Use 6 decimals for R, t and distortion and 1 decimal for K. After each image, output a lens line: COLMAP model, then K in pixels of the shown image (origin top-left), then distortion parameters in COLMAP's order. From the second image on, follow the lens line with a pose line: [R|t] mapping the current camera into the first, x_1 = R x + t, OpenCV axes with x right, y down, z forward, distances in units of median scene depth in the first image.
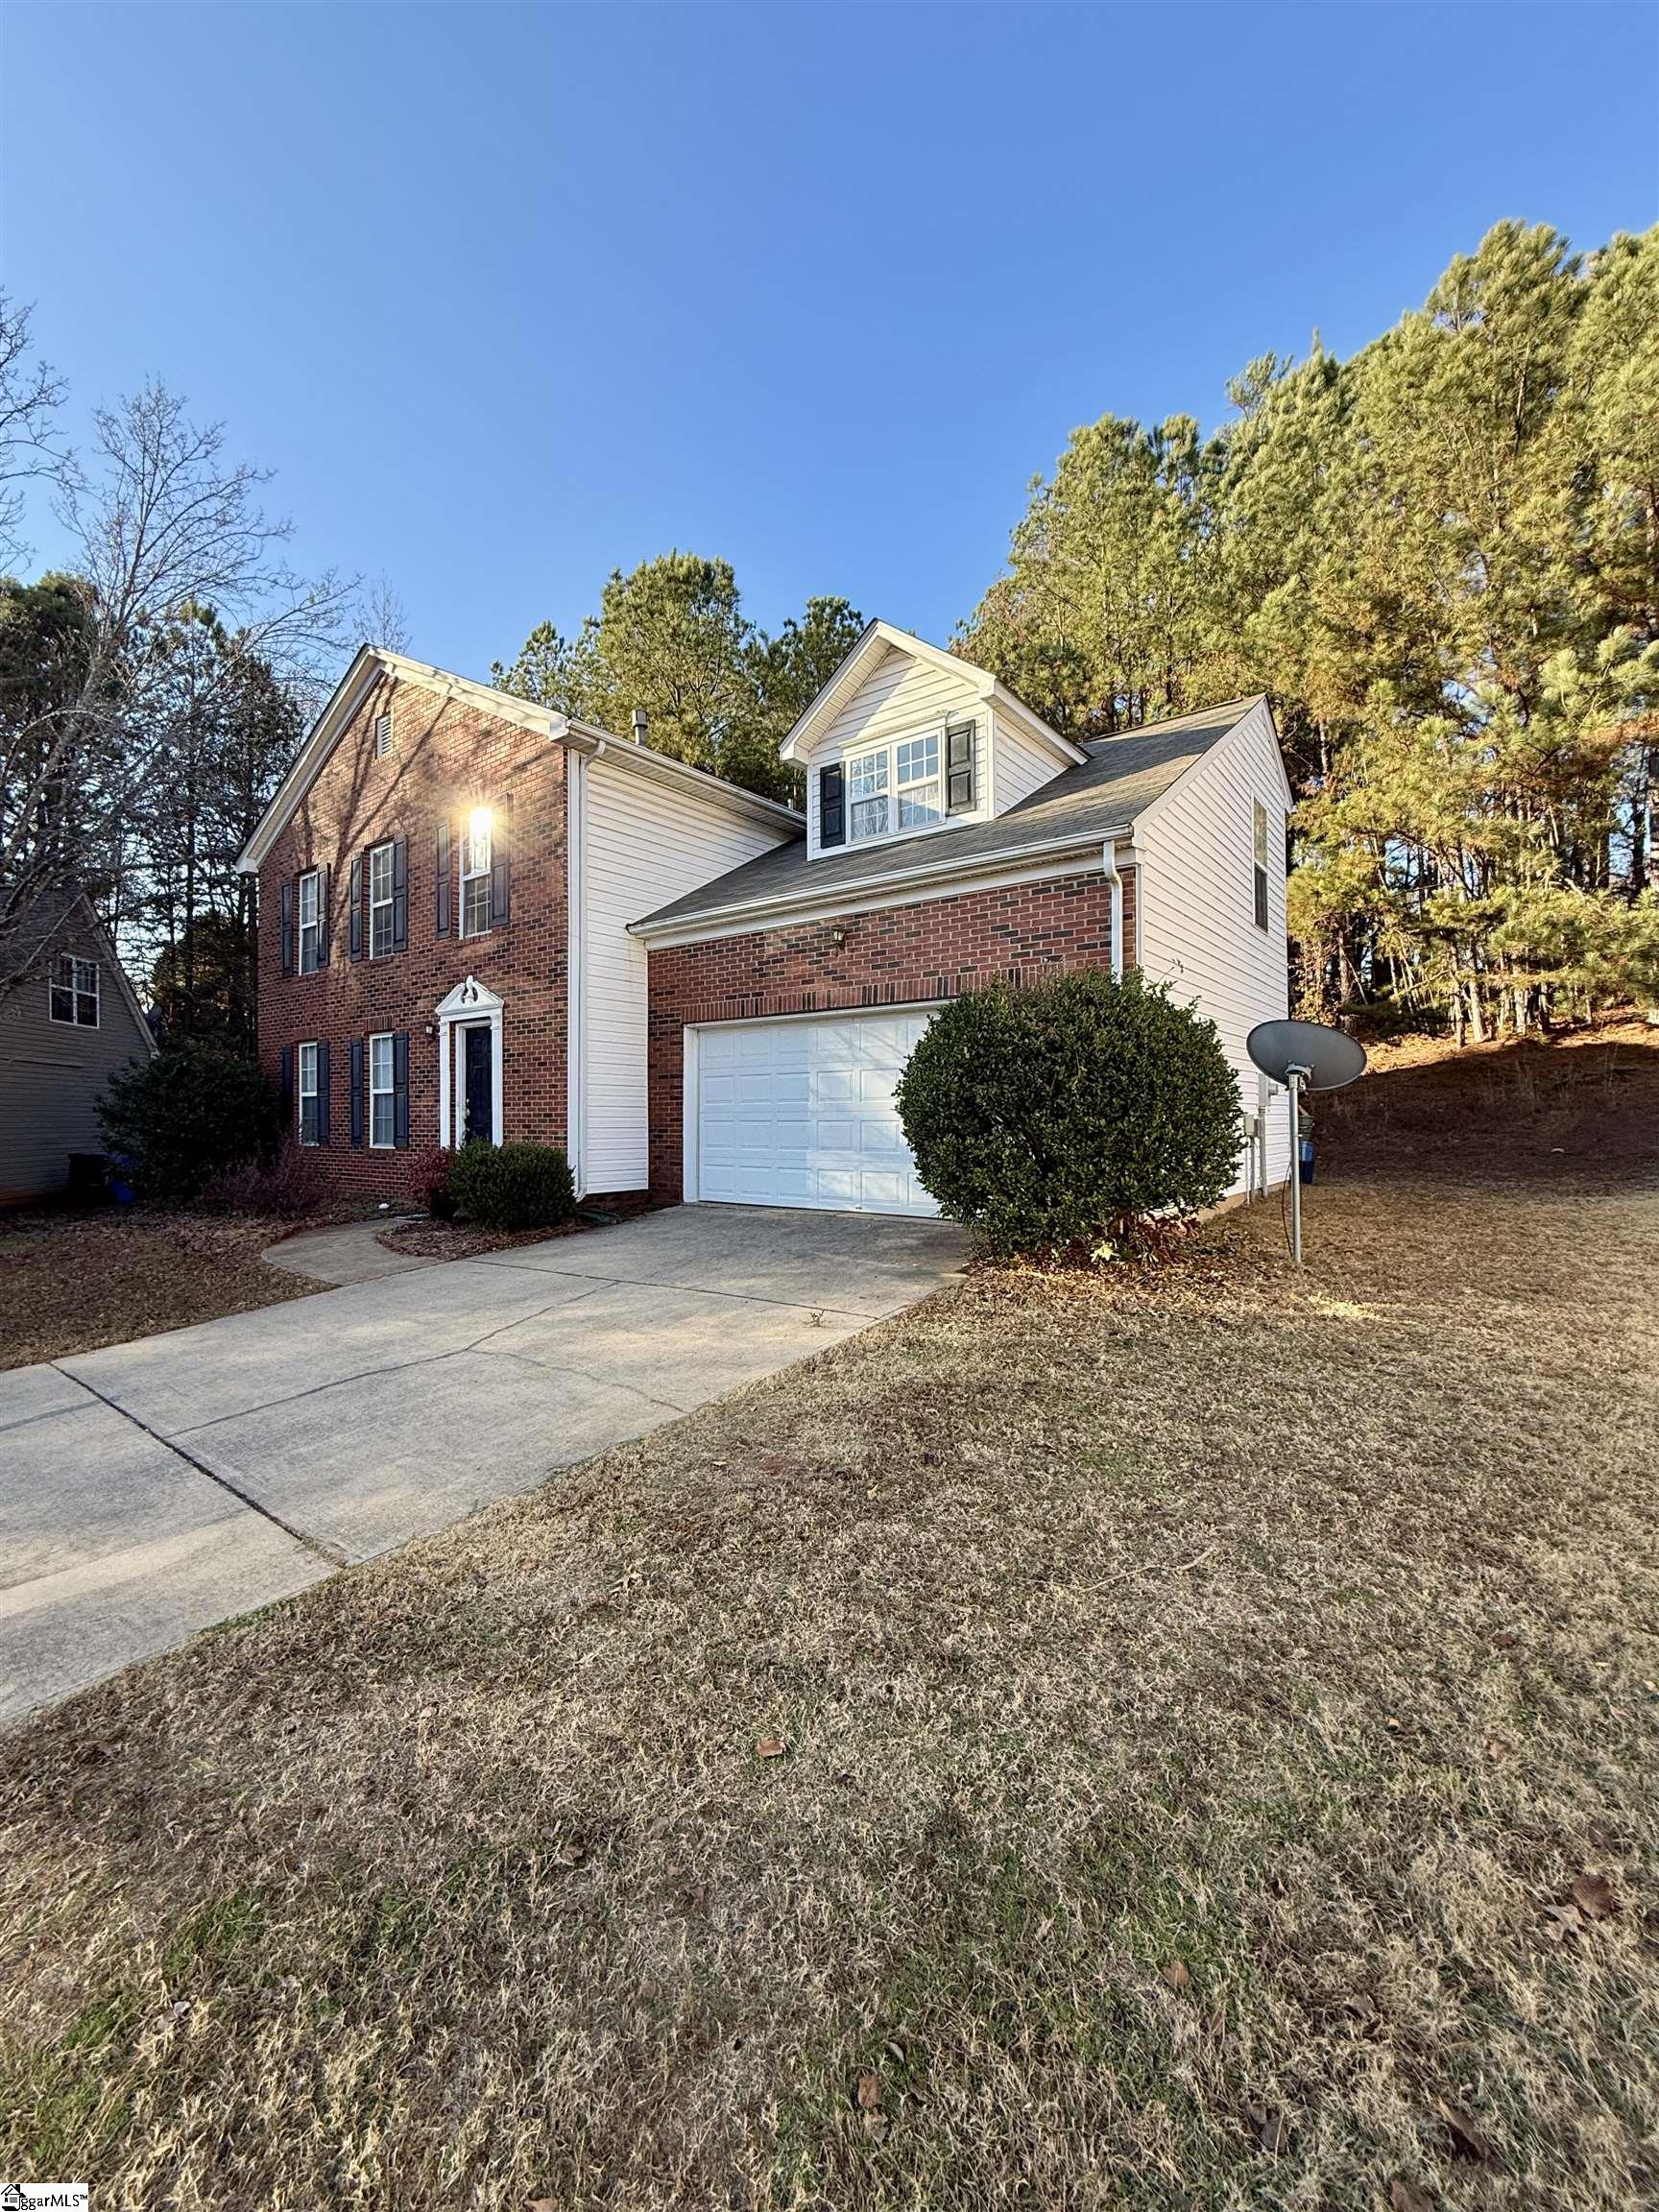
lens RADIAL K [[881.7, 0, 828.8], [0, 881.7, 1102.3], [0, 0, 1]] dist [-0.000832, 0.000697]
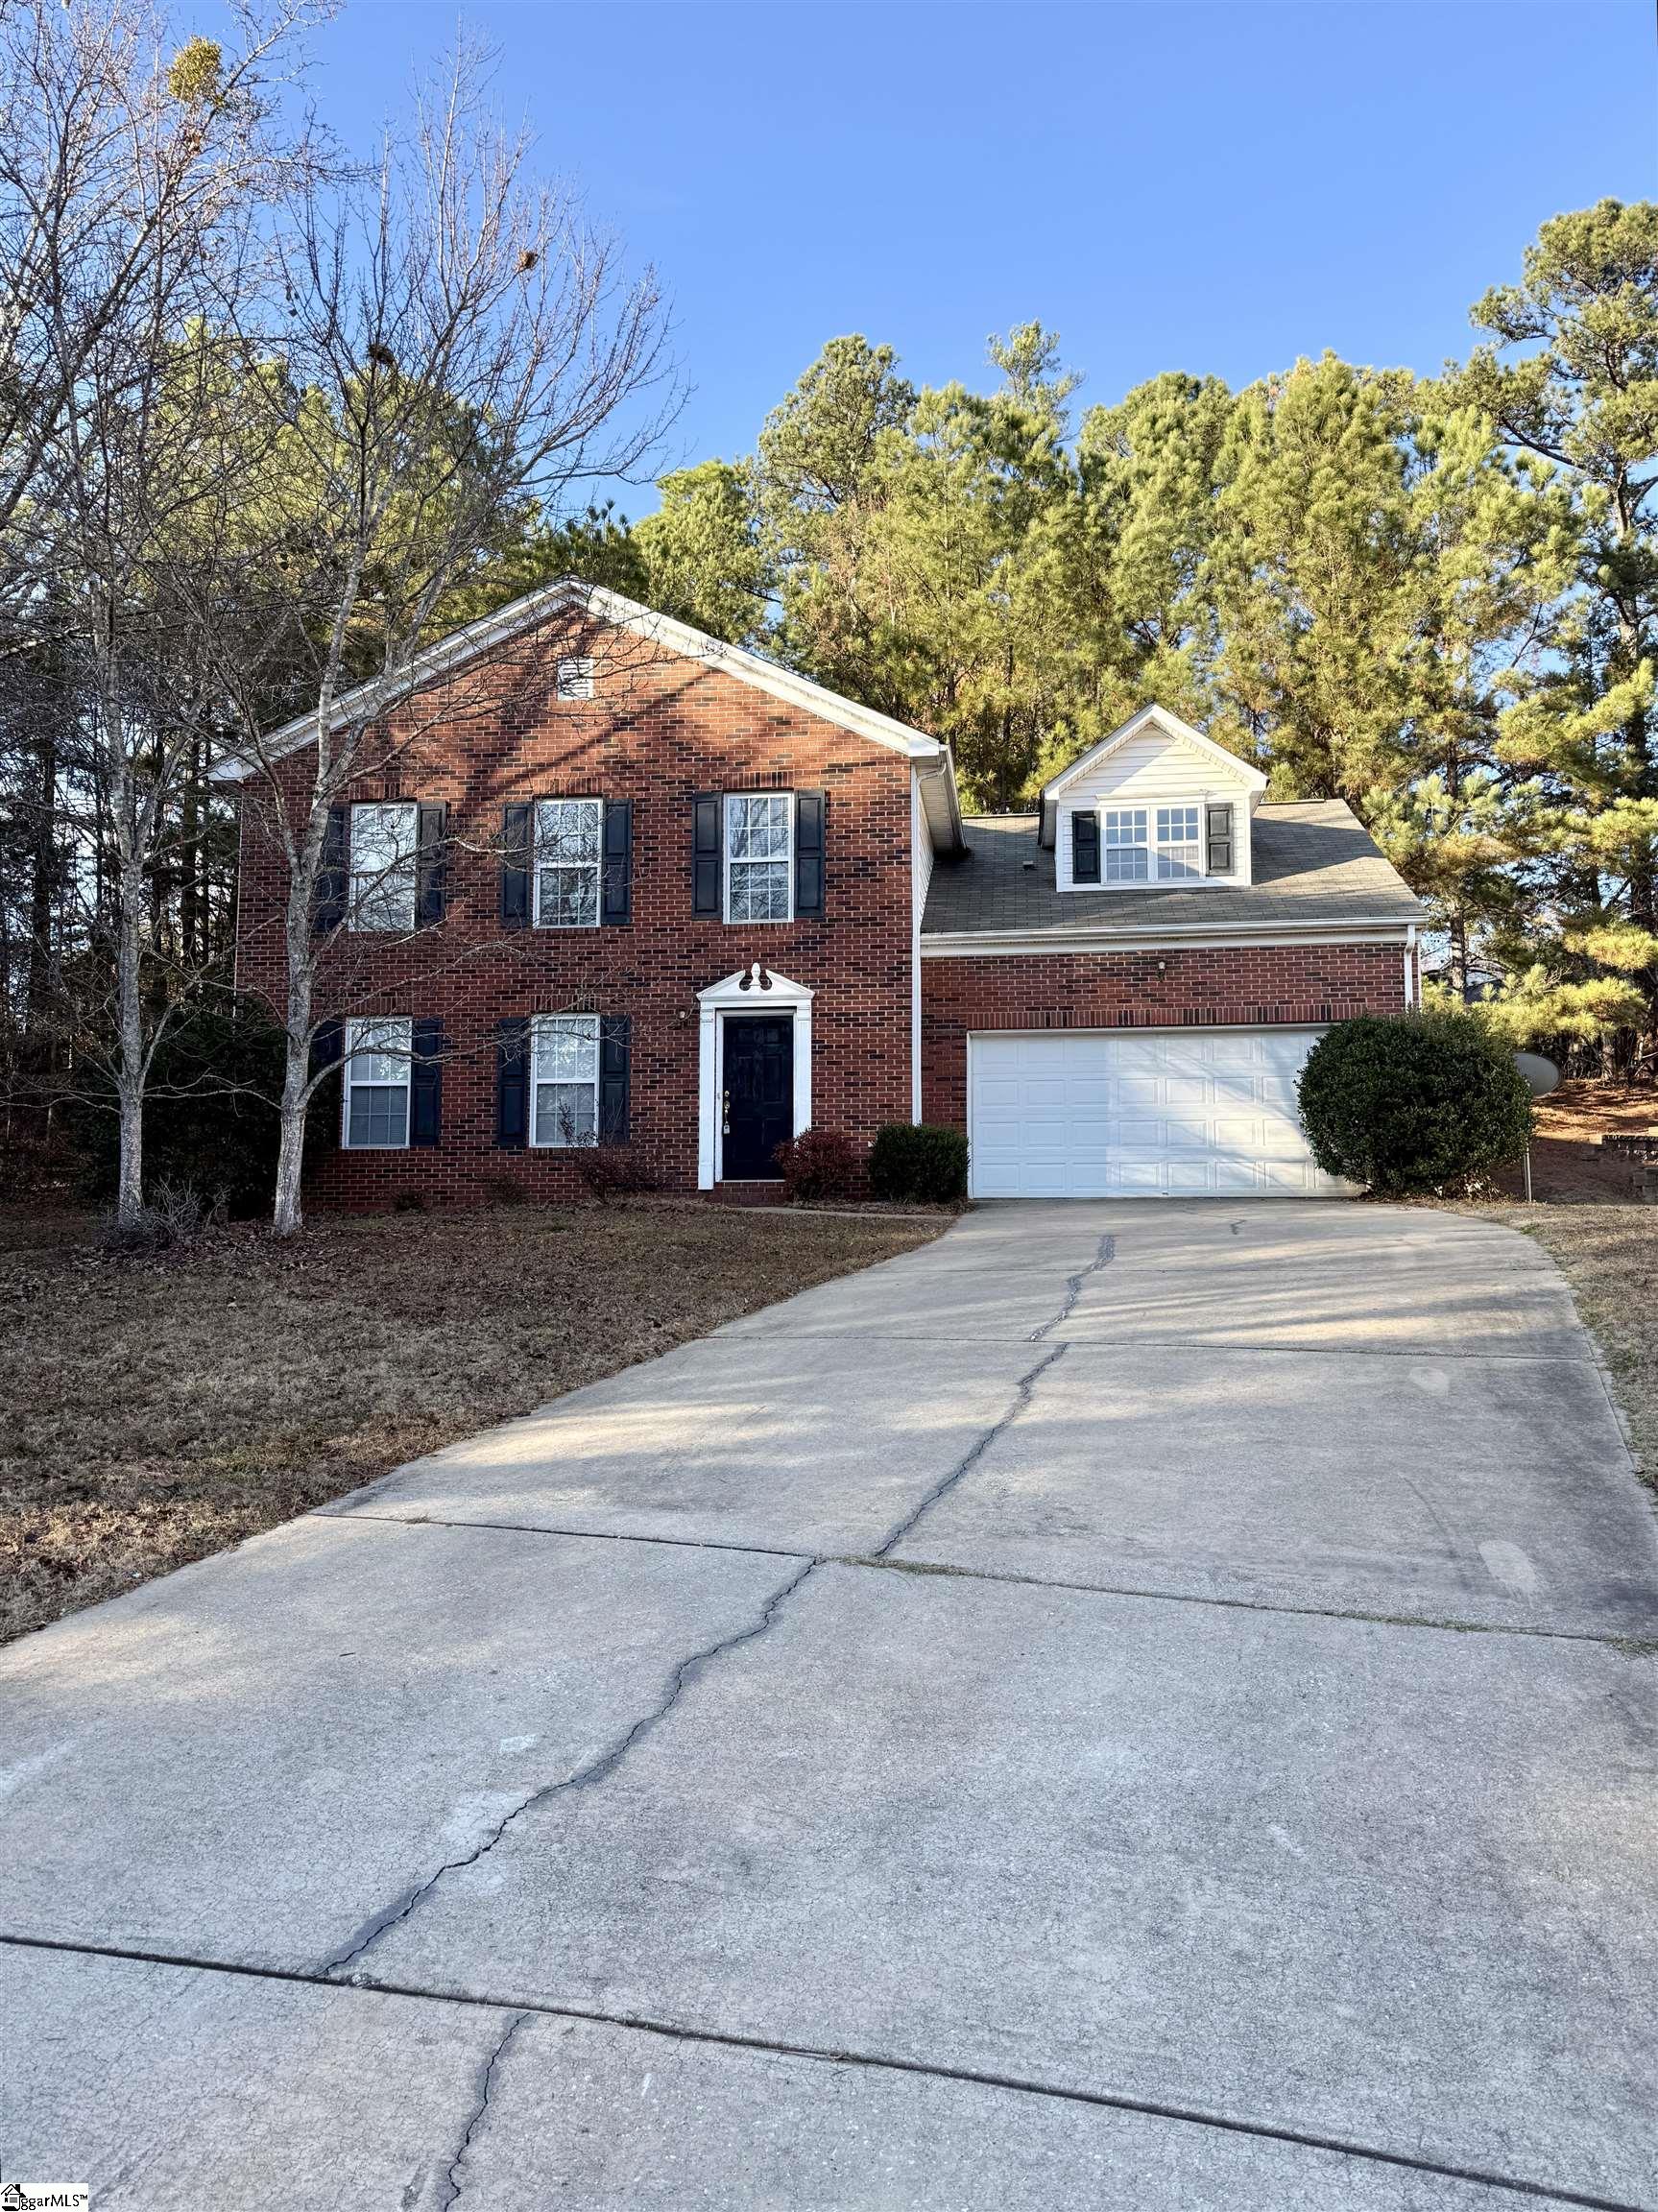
lens RADIAL K [[1526.9, 0, 829.0], [0, 1526.9, 1106.0], [0, 0, 1]] dist [0.144214, -0.158146]
pose [[0.865944, 0.055888, 0.497009, -1.280209], [-0.012388, 0.995829, -0.090396, 0.179293], [-0.499988, 0.072121, 0.863024, -0.521851]]
